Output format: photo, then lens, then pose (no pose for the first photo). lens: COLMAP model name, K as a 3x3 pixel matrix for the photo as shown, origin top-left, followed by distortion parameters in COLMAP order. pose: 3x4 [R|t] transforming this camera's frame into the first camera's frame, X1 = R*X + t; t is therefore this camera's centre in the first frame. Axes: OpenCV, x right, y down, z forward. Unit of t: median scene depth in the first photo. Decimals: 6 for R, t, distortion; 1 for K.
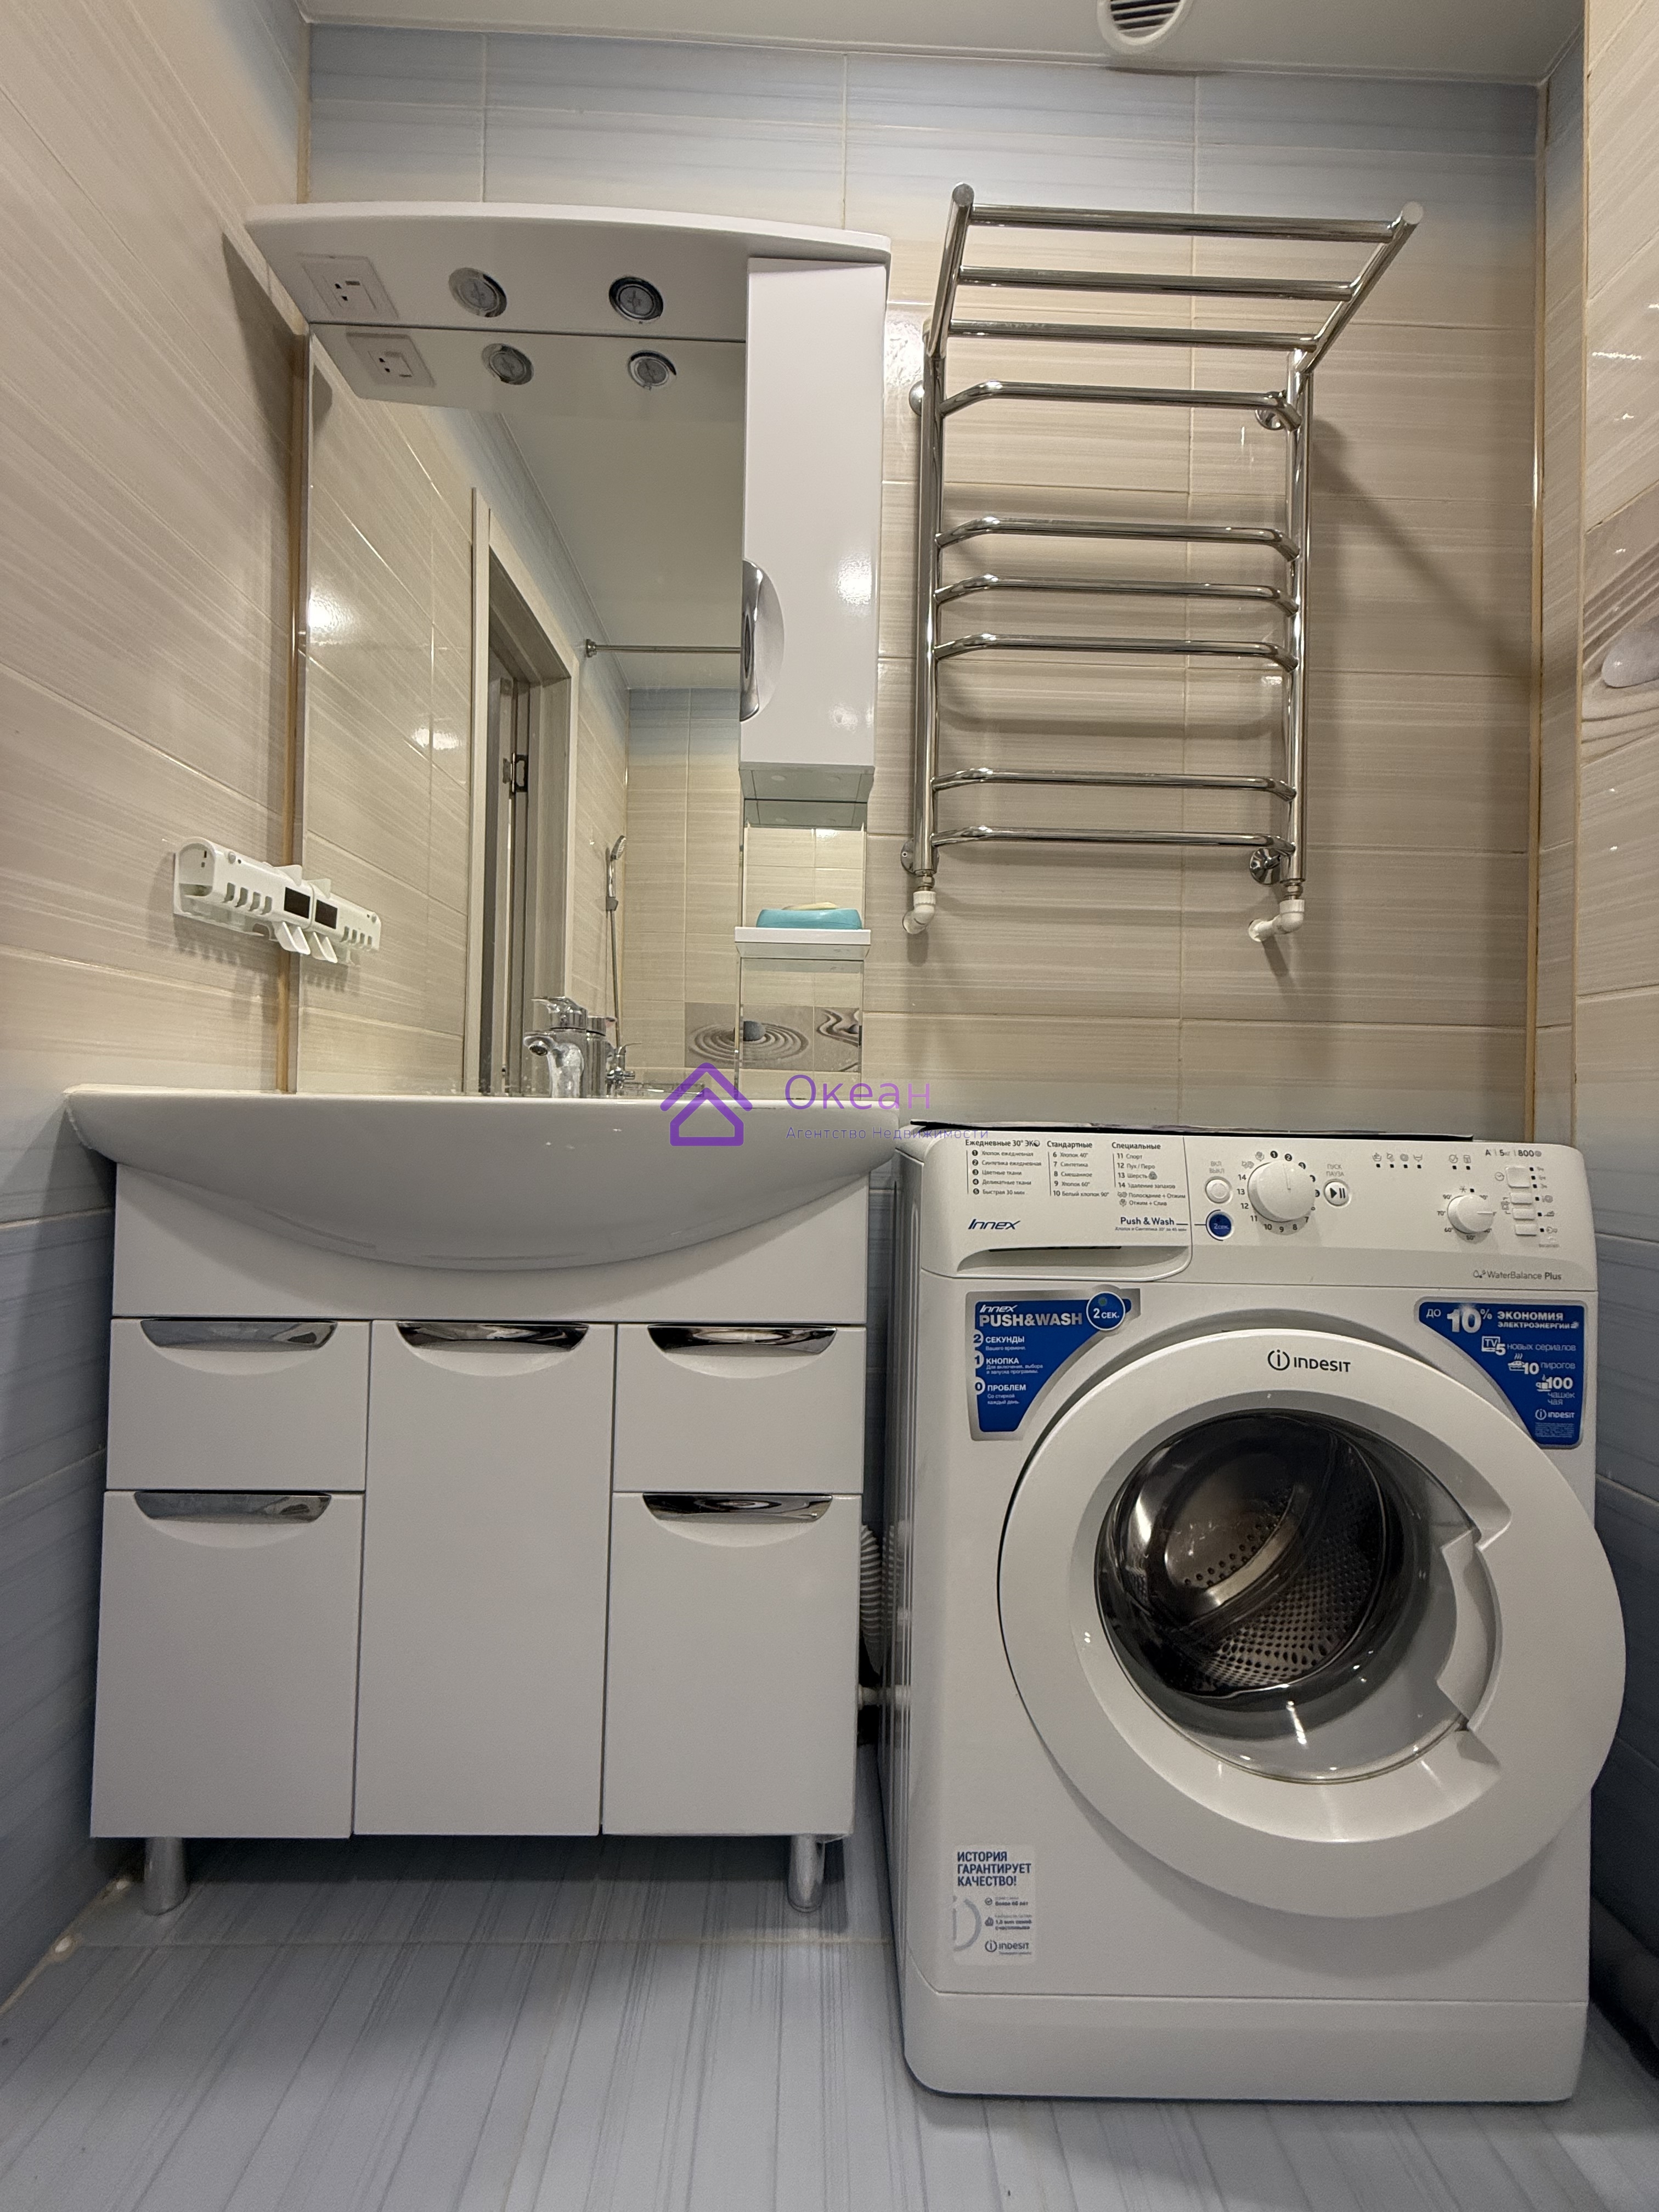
lens RADIAL K [[878.2, 0, 841.3], [0, 878.2, 1101.0], [0, 0, 1]] dist [-0.000045, 0.000359]
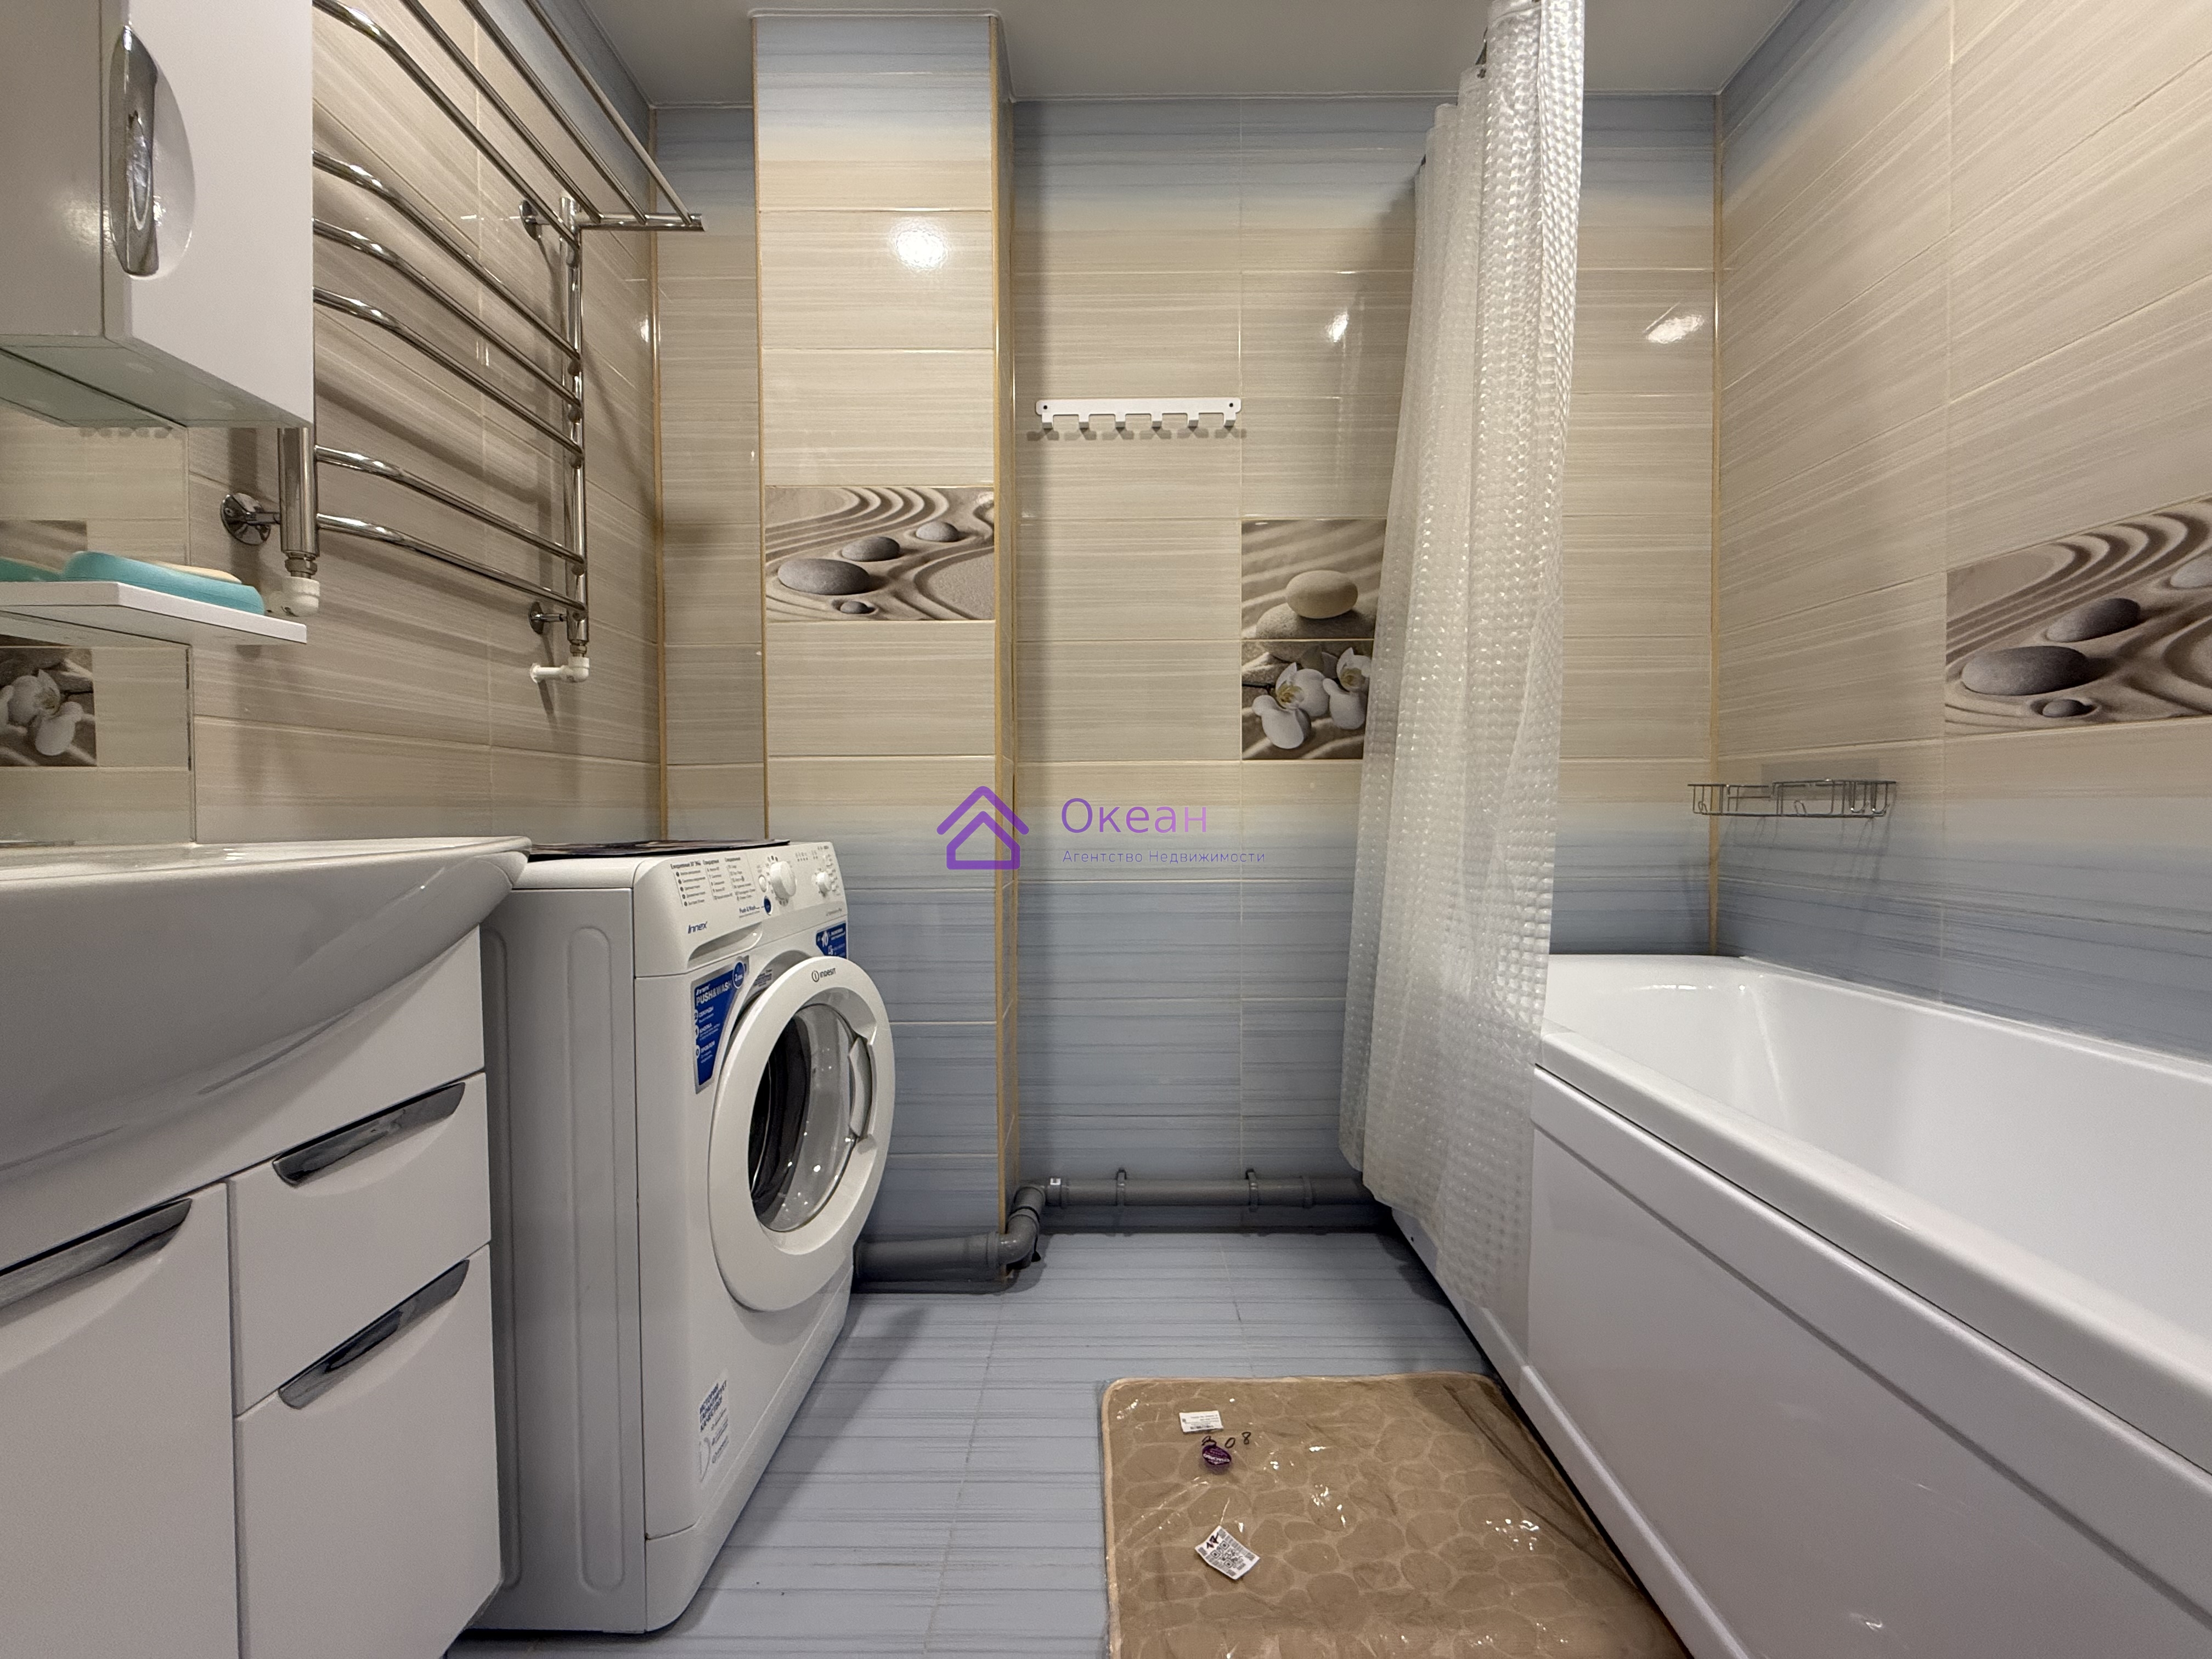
lens RADIAL K [[878.2, 0, 1101.4], [0, 878.2, 827.9], [0, 0, 1]] dist [-0.000045, 0.000359]
pose [[0.038413, -0.040408, 0.998445, -0.875565], [0.002197, 0.999183, 0.040353, -0.046198], [-0.999260, 0.000644, 0.038471, 0.277506]]
